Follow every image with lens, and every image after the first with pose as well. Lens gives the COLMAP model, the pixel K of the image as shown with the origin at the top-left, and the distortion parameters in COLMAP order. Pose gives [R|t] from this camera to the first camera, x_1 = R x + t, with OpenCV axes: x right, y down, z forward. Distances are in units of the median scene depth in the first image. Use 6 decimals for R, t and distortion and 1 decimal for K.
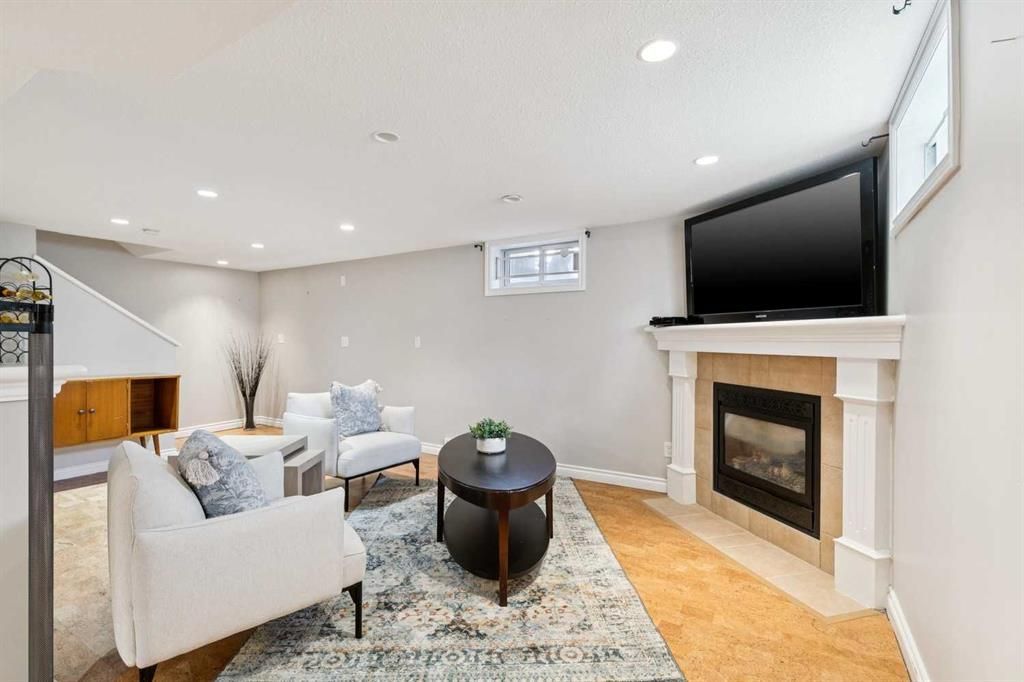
lens RADIAL K [[465.9, 0, 510.5], [0, 465.9, 343.6], [0, 0, 1]] dist [0.007571, -0.001527]
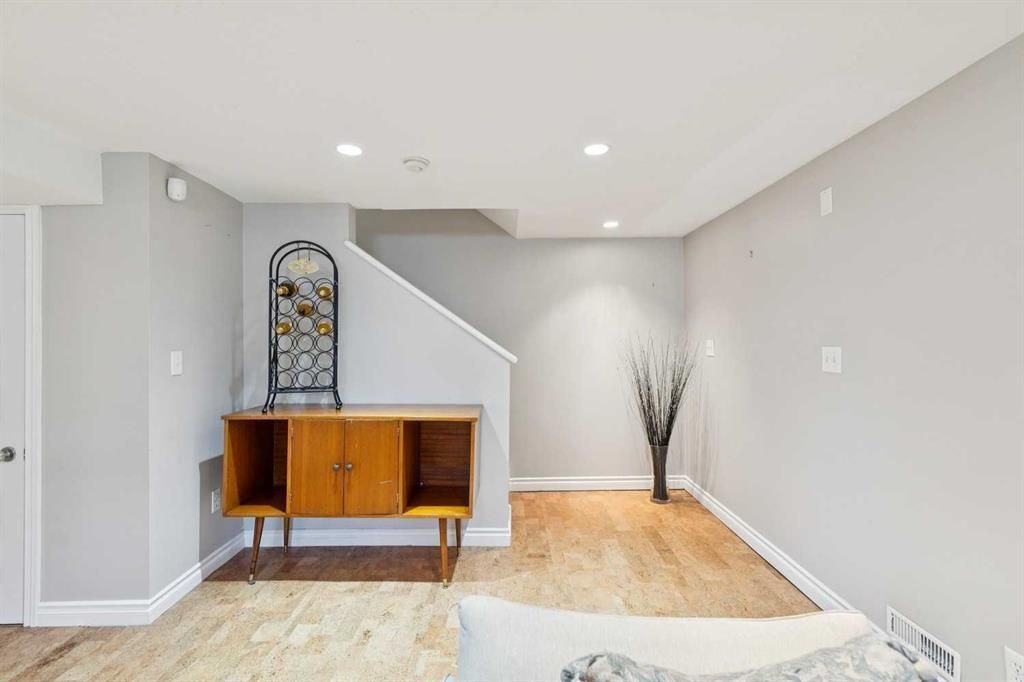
lens RADIAL K [[465.9, 0, 509.1], [0, 465.9, 347.3], [0, 0, 1]] dist [0.007571, -0.001527]
pose [[0.527300, 0.012667, -0.849585, -0.156664], [-0.005252, 0.999918, 0.011649, -0.016839], [0.849663, -0.001680, 0.527323, 0.536776]]
